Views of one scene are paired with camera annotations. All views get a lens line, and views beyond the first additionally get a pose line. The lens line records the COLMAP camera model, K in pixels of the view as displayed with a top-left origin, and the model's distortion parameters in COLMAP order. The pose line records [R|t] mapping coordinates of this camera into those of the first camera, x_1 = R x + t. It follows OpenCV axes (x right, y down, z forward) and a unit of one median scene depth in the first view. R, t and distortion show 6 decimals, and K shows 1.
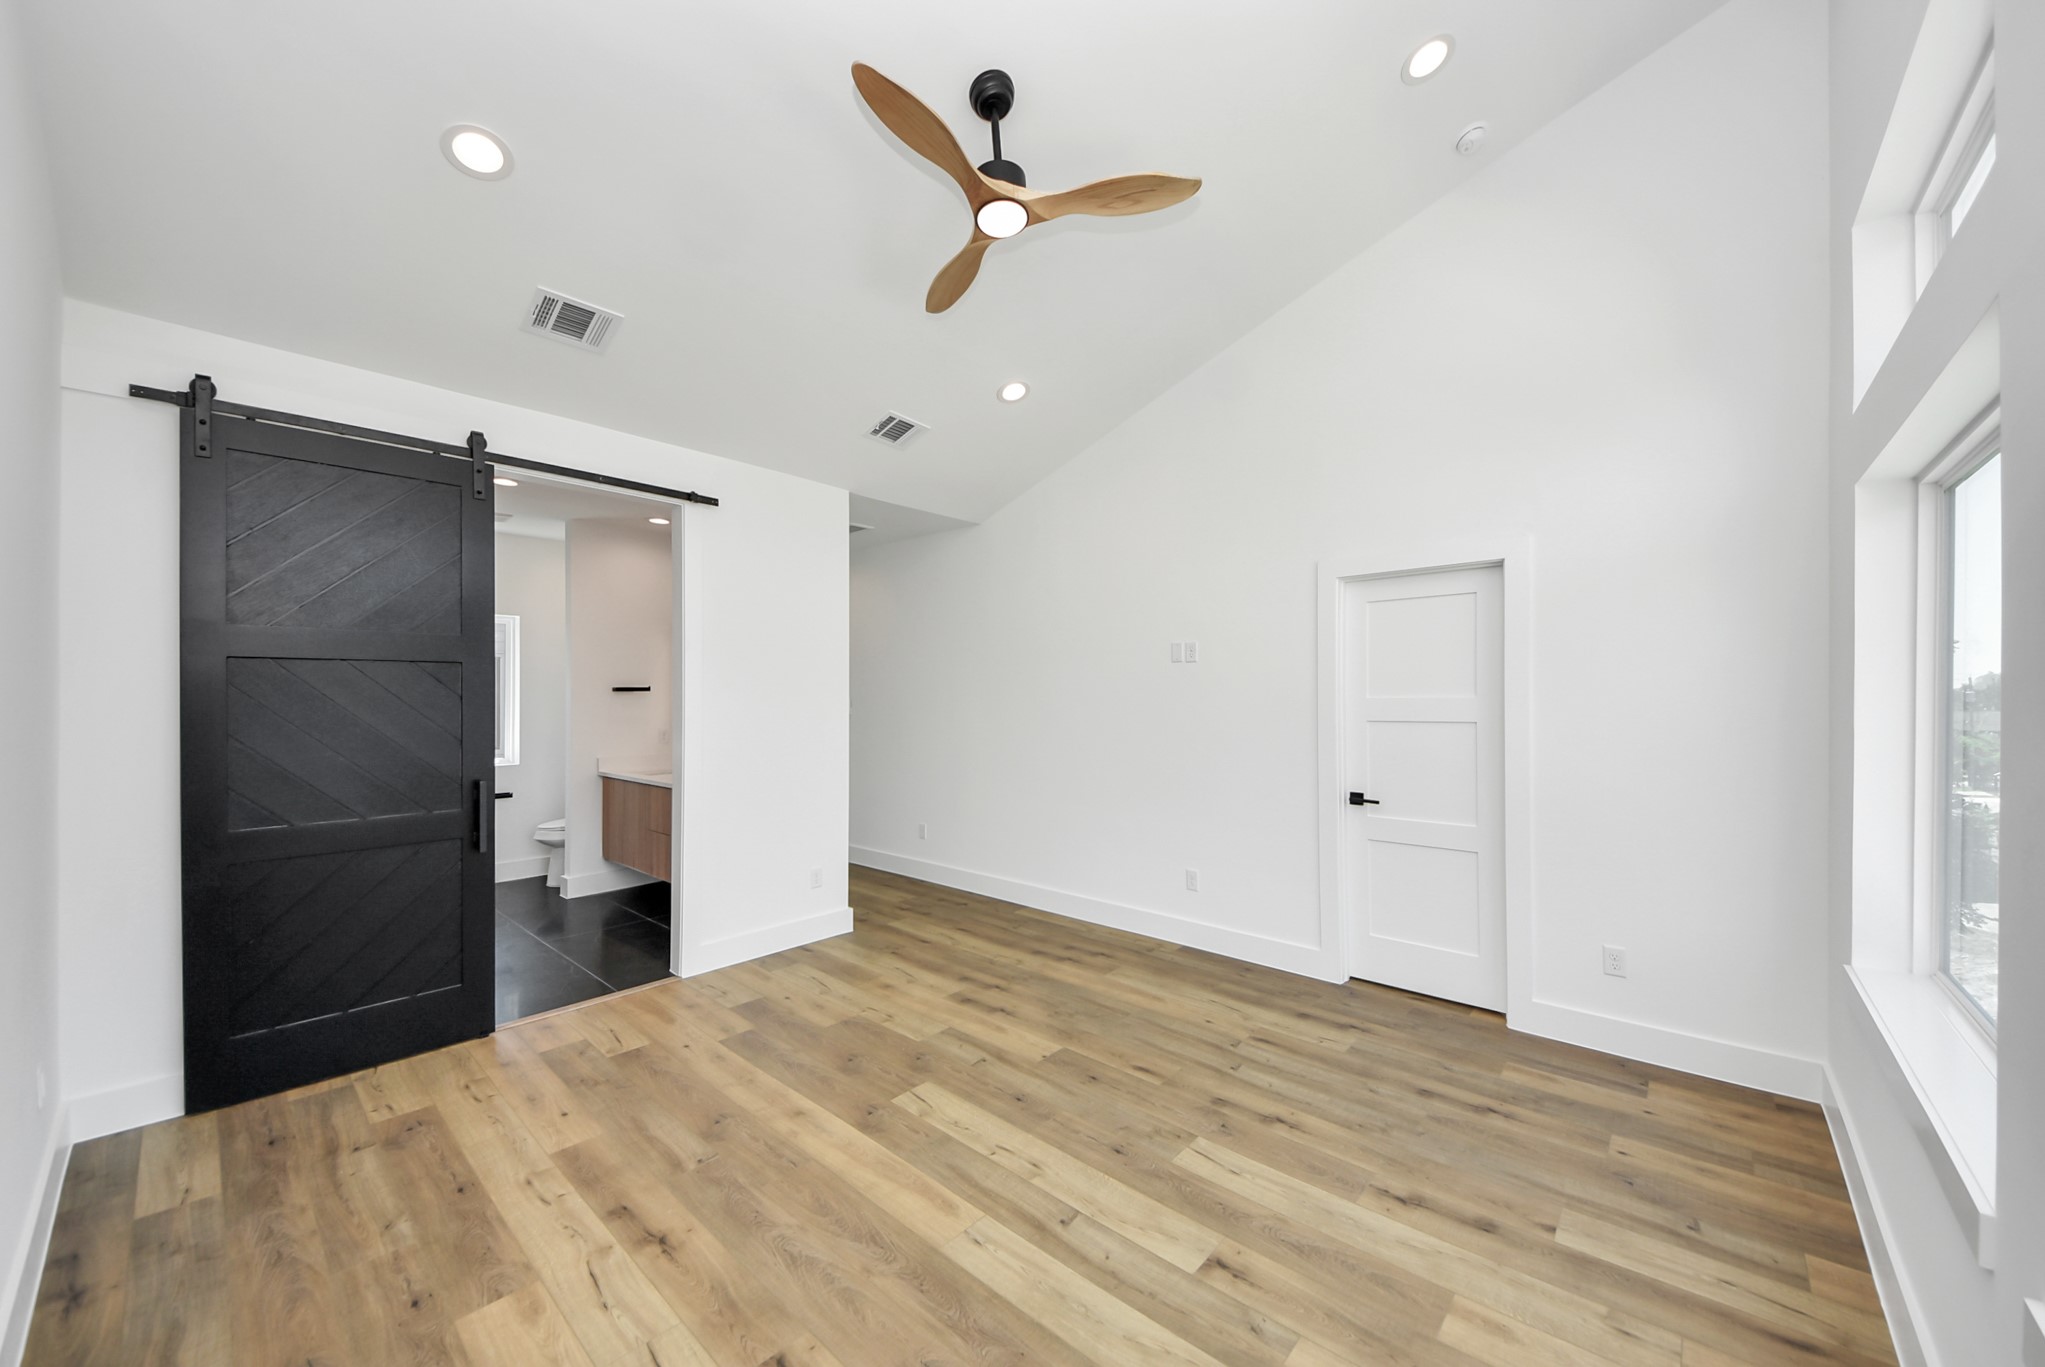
lens RADIAL K [[750.2, 0, 1026.2], [0, 750.2, 698.3], [0, 0, 1]] dist [0.002182, -0.001753]
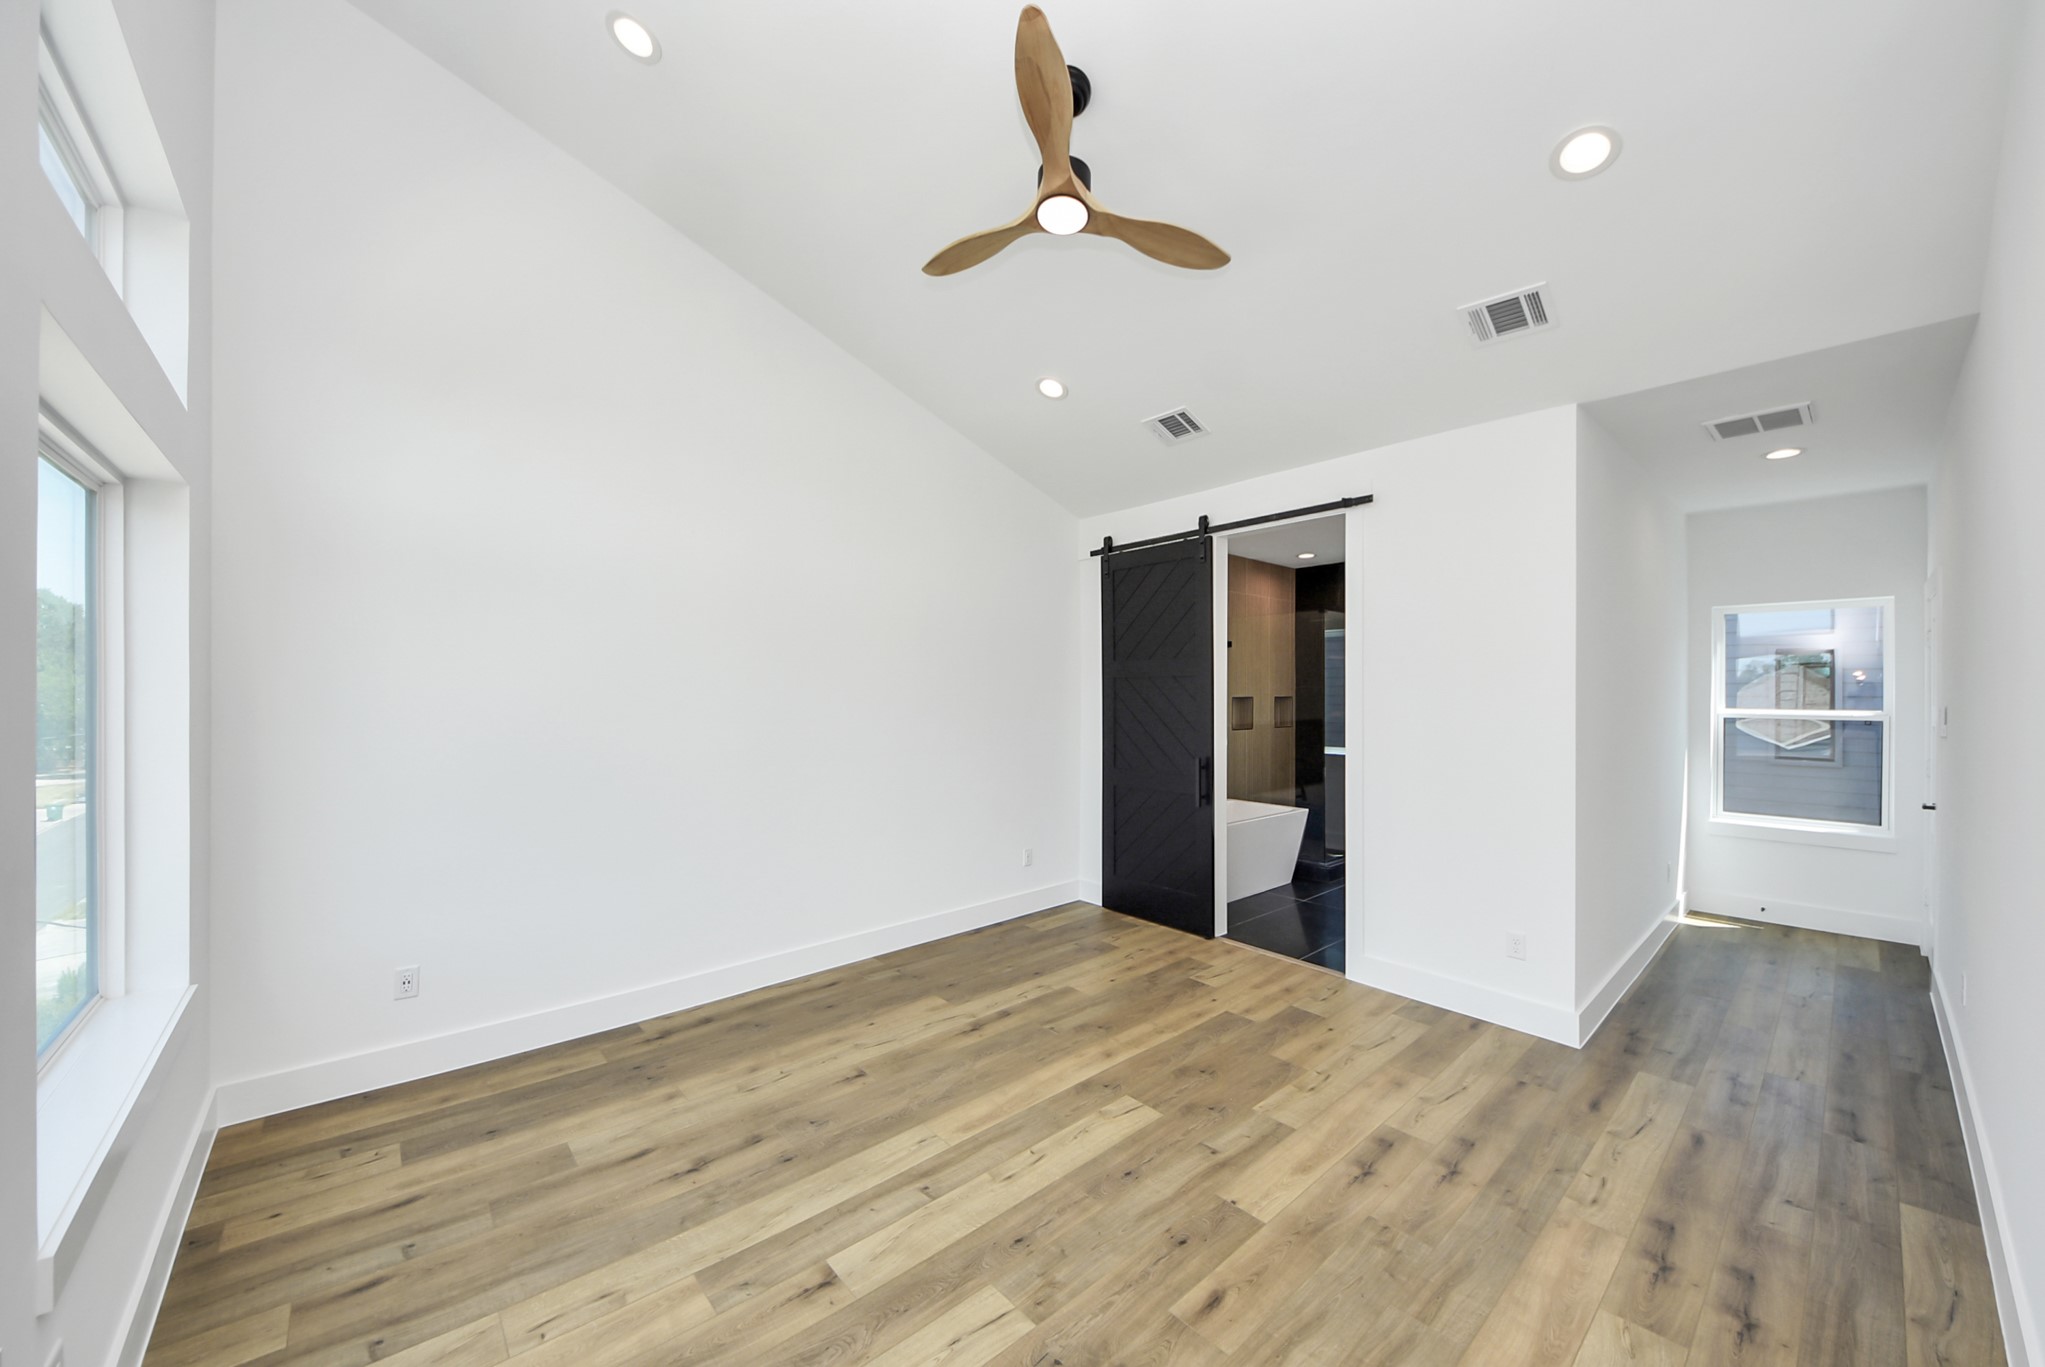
lens RADIAL K [[750.2, 0, 1020.8], [0, 750.2, 679.7], [0, 0, 1]] dist [0.002182, -0.001753]
pose [[-0.123860, -0.014621, -0.992192, 0.793612], [-0.007751, 0.999875, -0.013766, -0.017761], [0.992269, 0.005986, -0.123958, 0.895872]]
